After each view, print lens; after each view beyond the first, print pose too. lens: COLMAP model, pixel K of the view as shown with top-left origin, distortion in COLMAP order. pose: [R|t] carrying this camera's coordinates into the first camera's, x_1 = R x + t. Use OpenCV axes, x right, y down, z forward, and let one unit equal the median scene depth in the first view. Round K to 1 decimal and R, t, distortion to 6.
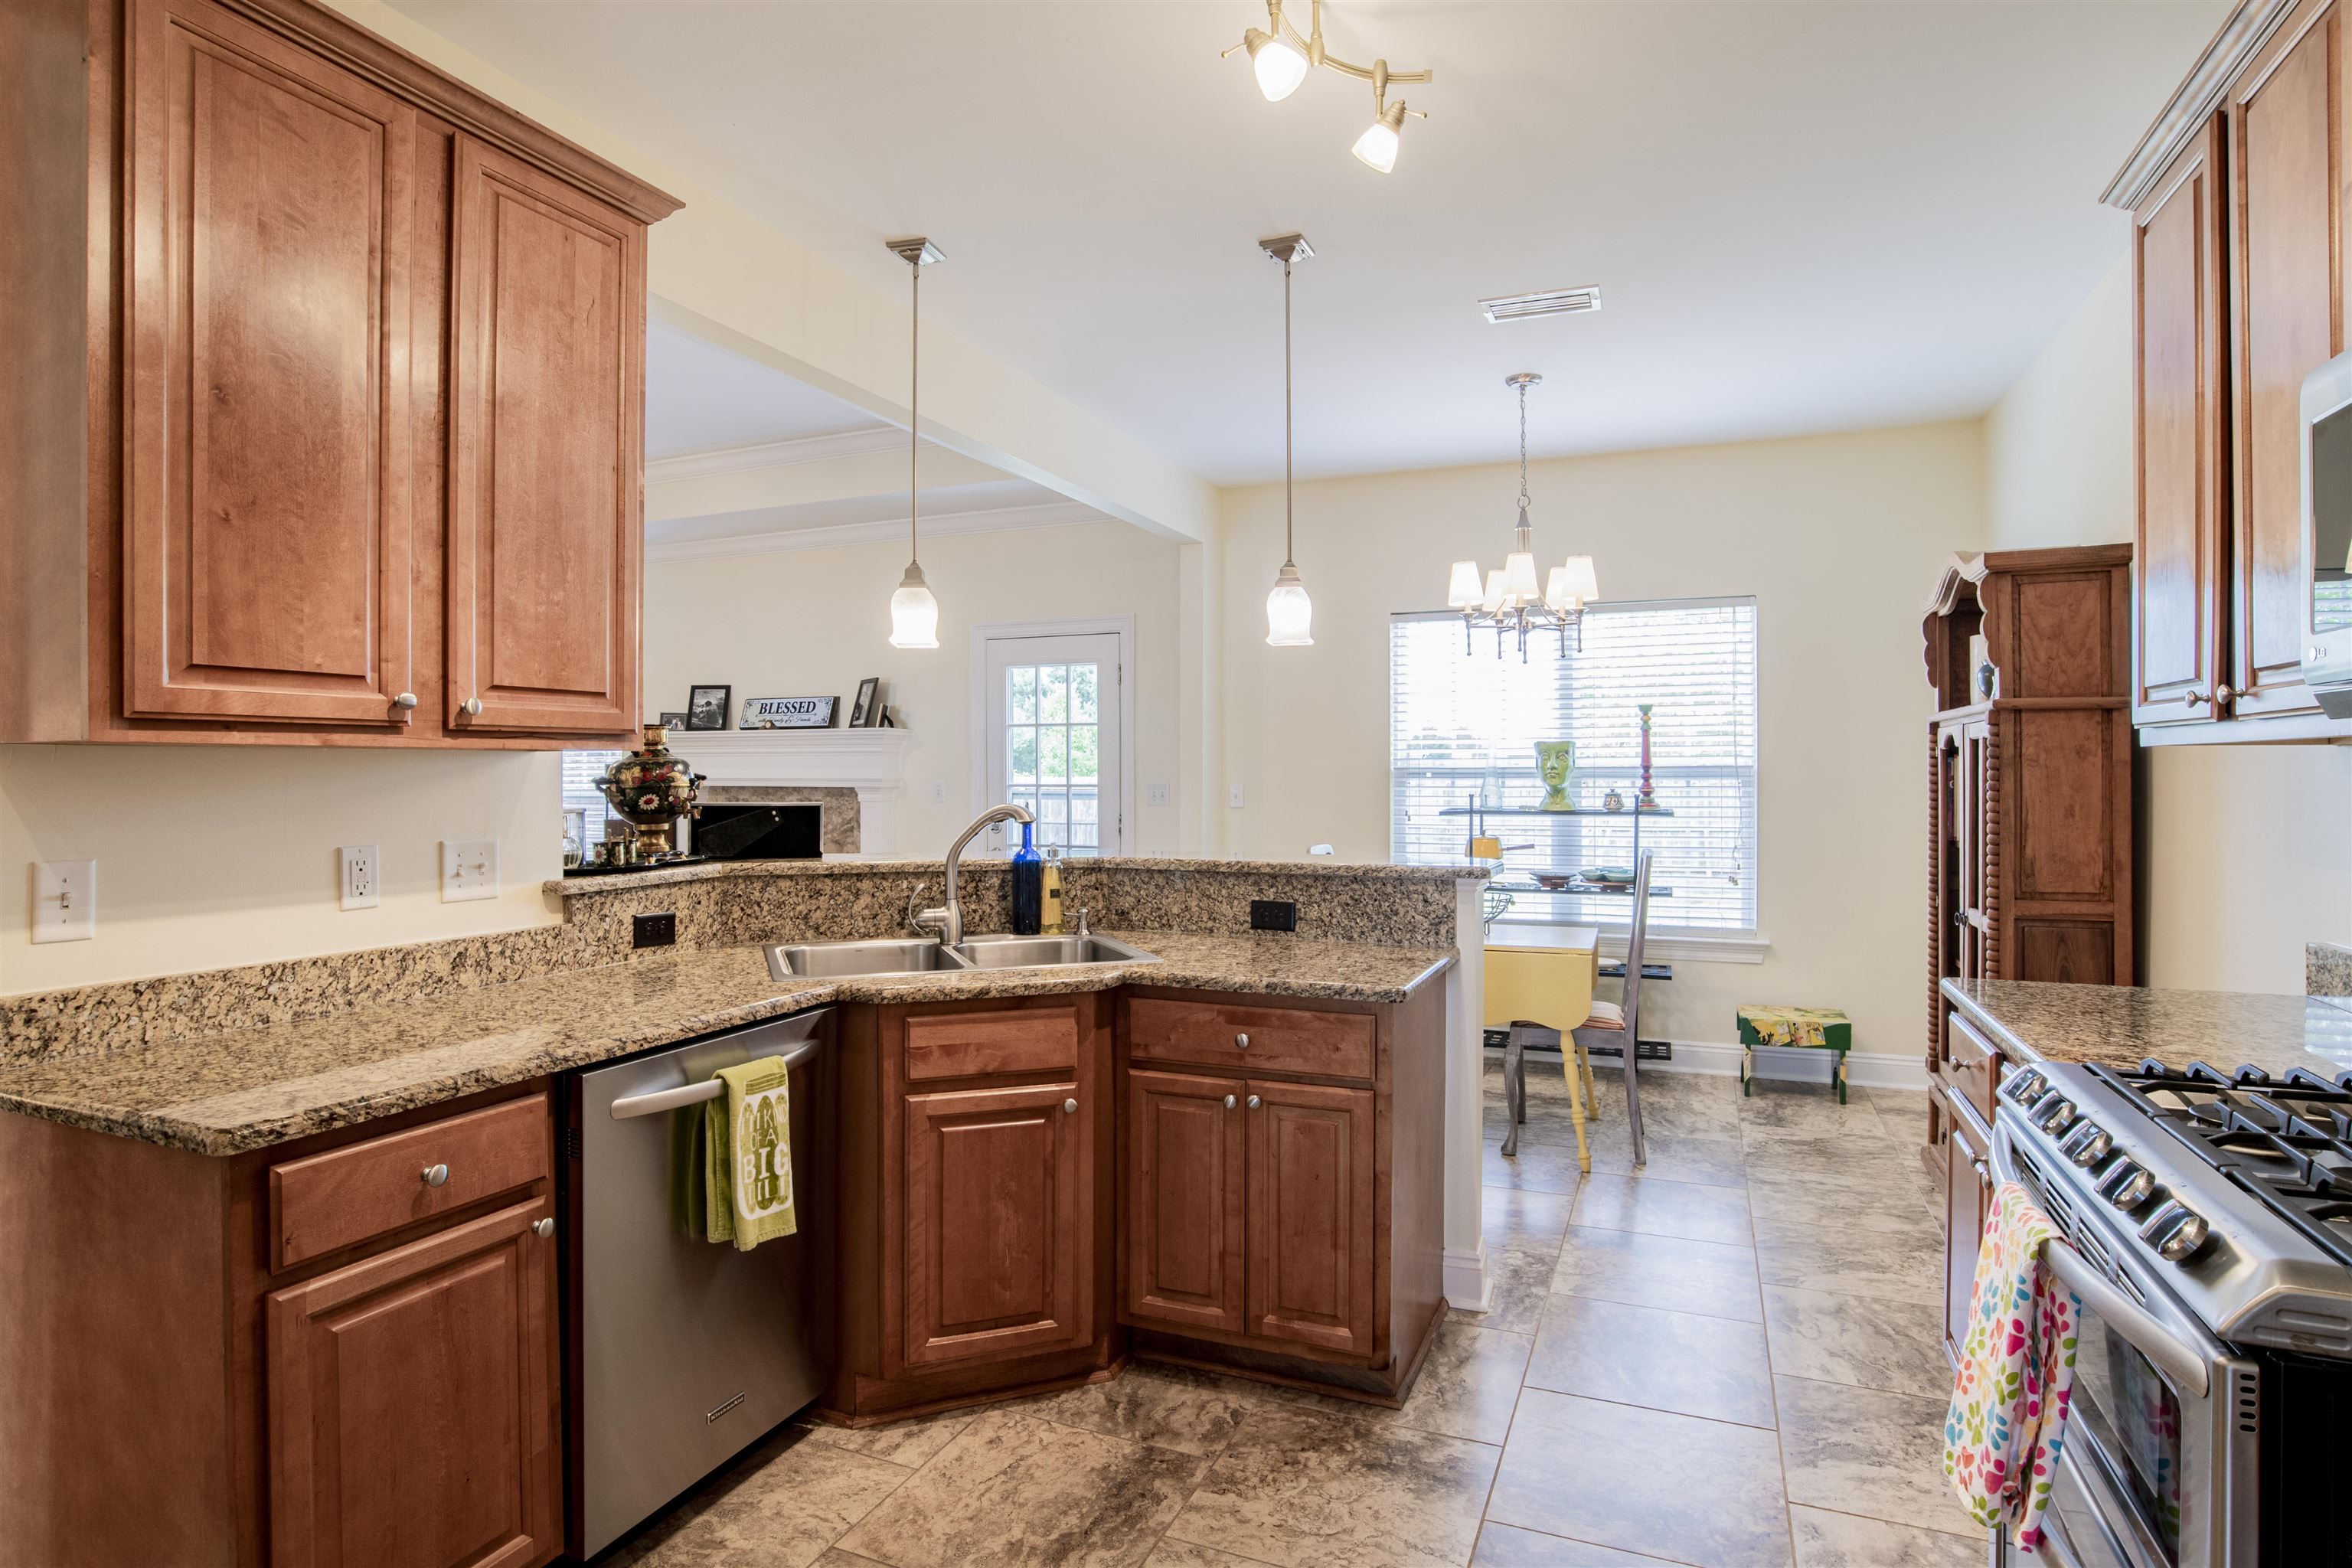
lens RADIAL K [[1190.7, 0, 1175.8], [0, 1190.7, 775.6], [0, 0, 1]] dist [-0.046737, 0.016053]
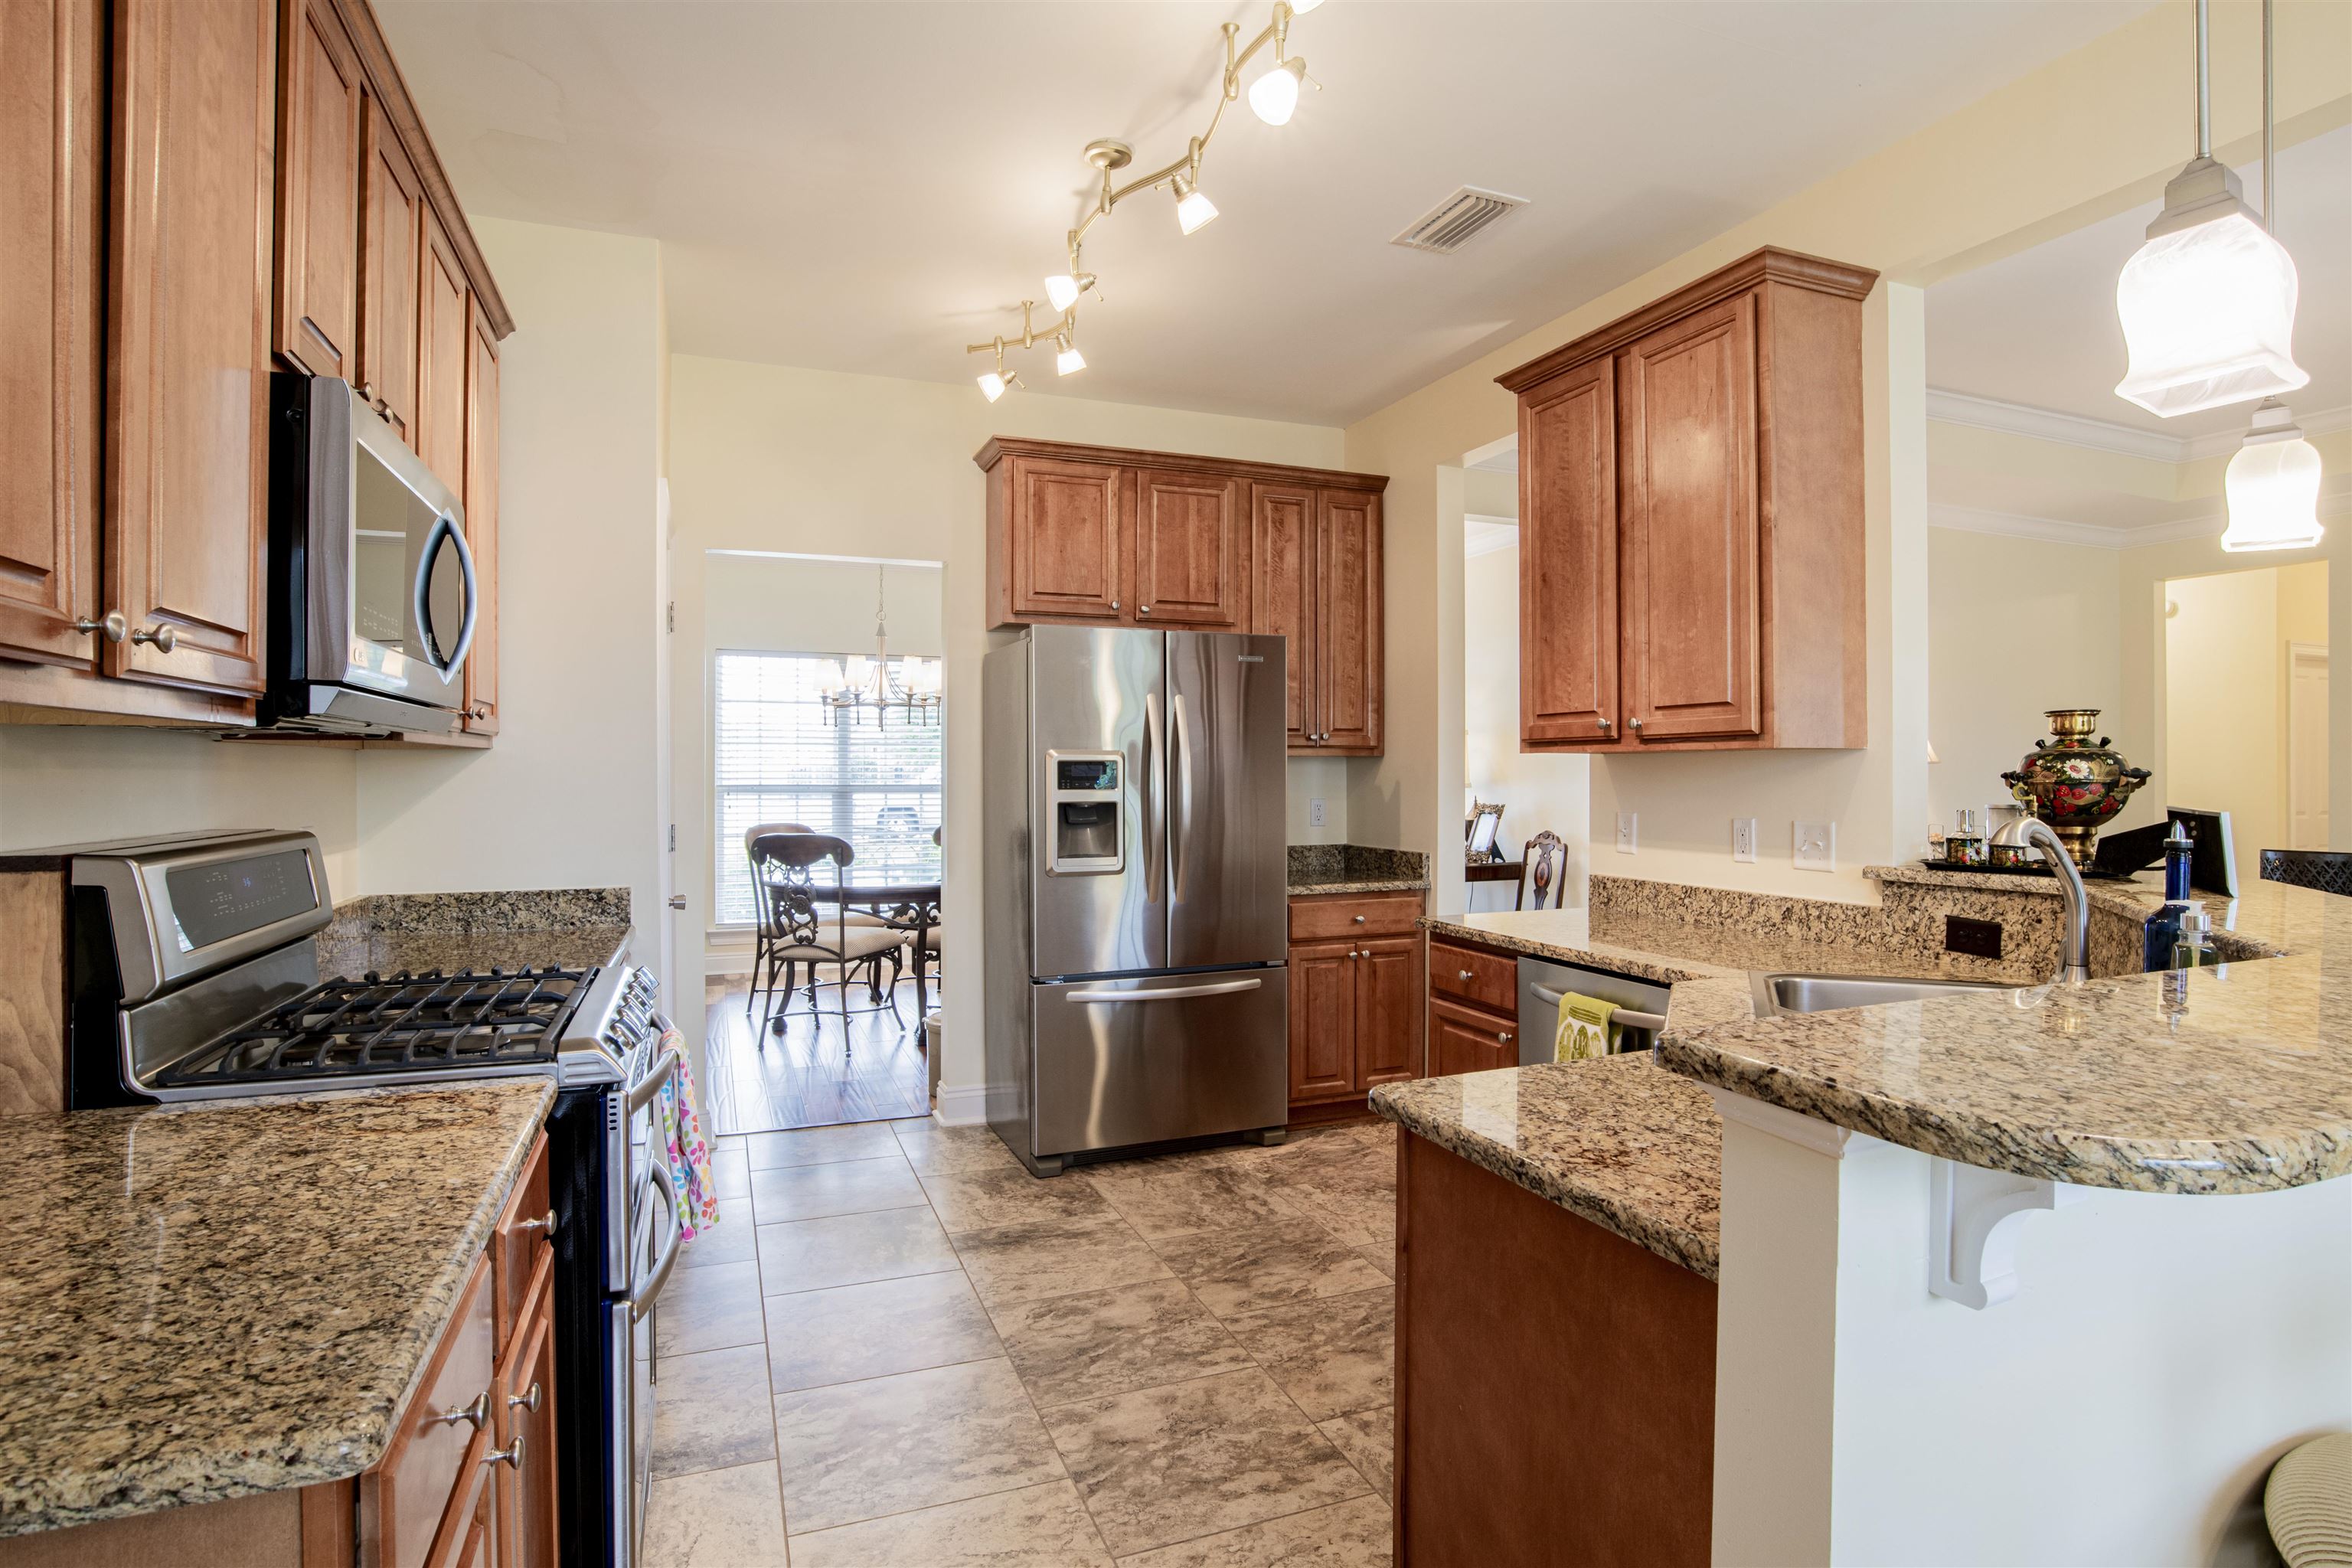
lens RADIAL K [[1190.7, 0, 1175.8], [0, 1190.7, 775.6], [0, 0, 1]] dist [-0.046737, 0.016053]
pose [[-0.722680, 0.003625, -0.691174, 0.730421], [0.001506, 0.999992, 0.003669, 0.001246], [0.691181, 0.001611, -0.722680, 1.417701]]
